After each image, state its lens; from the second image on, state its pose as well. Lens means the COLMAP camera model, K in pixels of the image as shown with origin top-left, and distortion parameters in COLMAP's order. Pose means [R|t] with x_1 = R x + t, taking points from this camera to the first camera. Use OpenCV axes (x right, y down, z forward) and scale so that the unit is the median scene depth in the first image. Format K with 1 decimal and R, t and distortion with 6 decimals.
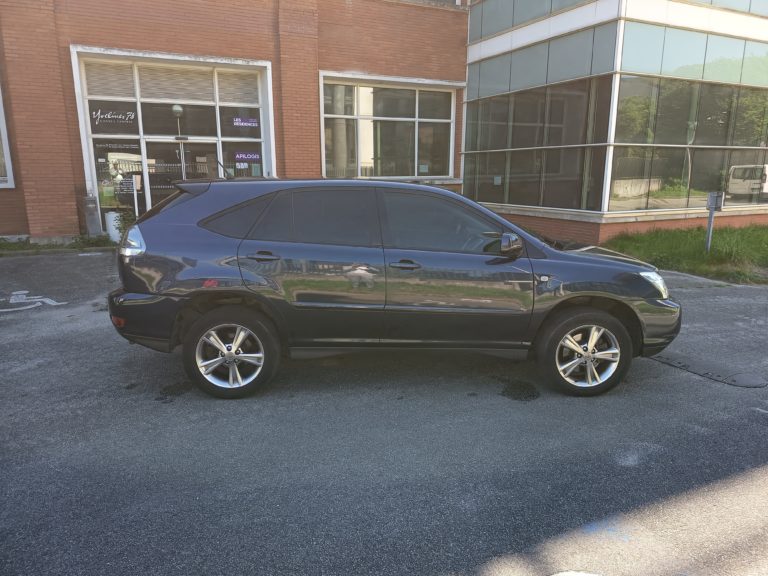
lens RADIAL K [[532.4, 0, 385.8], [0, 532.4, 285.7], [0, 0, 1]] dist [0.061840, -0.093230]
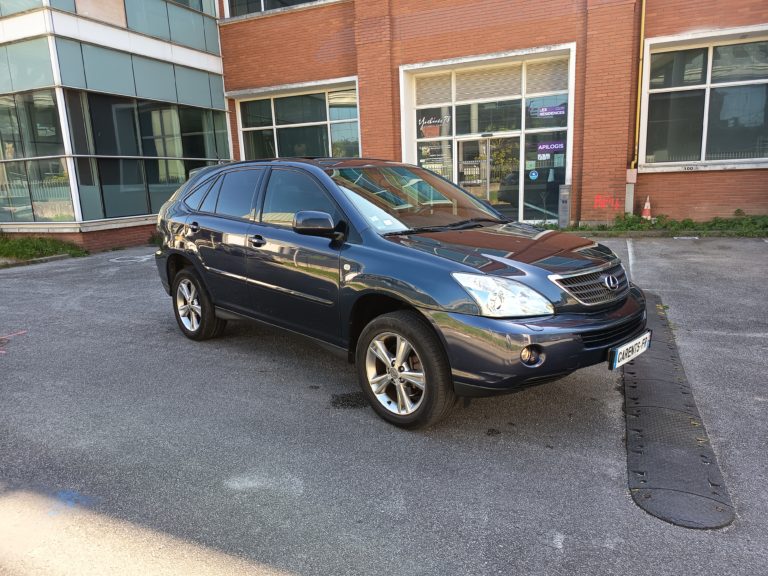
lens RADIAL K [[532.4, 0, 385.8], [0, 532.4, 285.7], [0, 0, 1]] dist [0.061840, -0.093230]
pose [[0.667489, 0.115010, -0.735684, 0.289487], [-0.114465, 0.992105, 0.051242, -0.009839], [0.735769, 0.050006, 0.675384, 0.148724]]
